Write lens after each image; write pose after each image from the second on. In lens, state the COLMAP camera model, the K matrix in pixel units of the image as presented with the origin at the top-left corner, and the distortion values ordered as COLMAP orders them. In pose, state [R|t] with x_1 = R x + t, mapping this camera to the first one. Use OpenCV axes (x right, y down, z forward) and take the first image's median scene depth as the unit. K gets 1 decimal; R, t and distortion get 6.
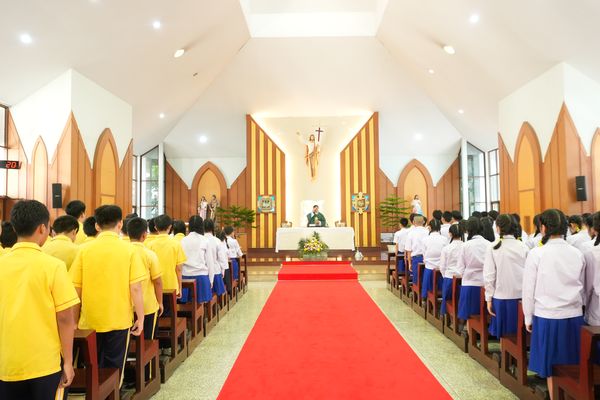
lens RADIAL K [[520.1, 0, 300.0], [0, 520.1, 200.0], [0, 0, 1]] dist [-0.006544, -0.001350]
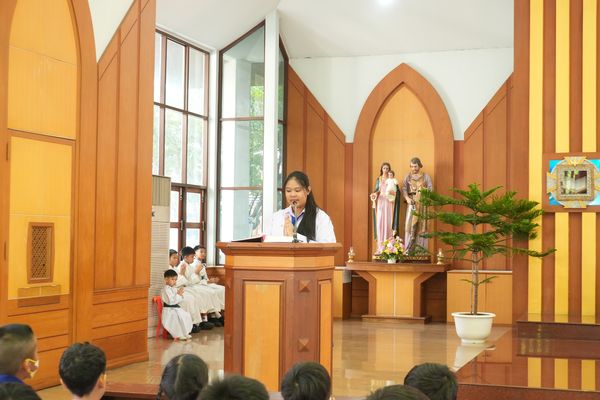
lens RADIAL K [[981.2, 0, 300.0], [0, 981.2, 200.0], [0, 0, 1]] dist [0.012307, 0.021220]
pose [[0.953941, 0.009888, -0.299832, -0.042995], [-0.008597, 0.999947, 0.005624, 0.015621], [0.299872, -0.002787, 0.953975, 0.355303]]
